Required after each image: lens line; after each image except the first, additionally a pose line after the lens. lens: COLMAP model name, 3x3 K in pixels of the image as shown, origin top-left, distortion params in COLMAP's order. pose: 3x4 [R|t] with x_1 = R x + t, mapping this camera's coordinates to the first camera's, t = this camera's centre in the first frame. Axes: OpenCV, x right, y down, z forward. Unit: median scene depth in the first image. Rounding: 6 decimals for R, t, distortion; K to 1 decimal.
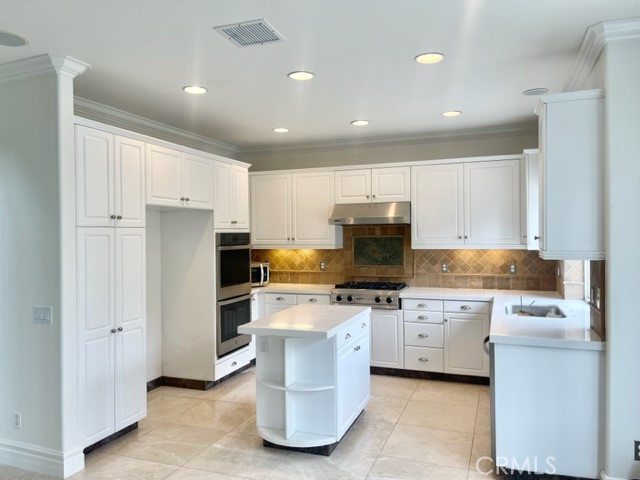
lens RADIAL K [[481.8, 0, 318.8], [0, 481.8, 239.7], [0, 0, 1]] dist [0.040395, -0.003925]
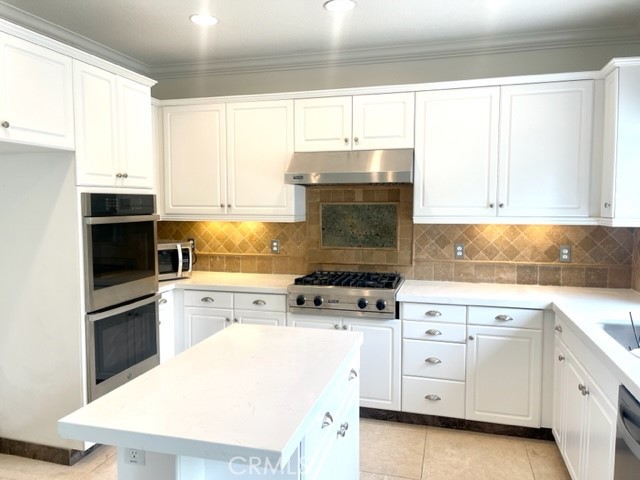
lens RADIAL K [[481.8, 0, 318.2], [0, 481.8, 241.2], [0, 0, 1]] dist [0.040395, -0.003925]
pose [[0.995611, 0.002664, 0.093546, 0.005950], [-0.009002, 0.997685, 0.067400, 0.000986], [-0.093150, -0.067946, 0.993331, 0.376971]]
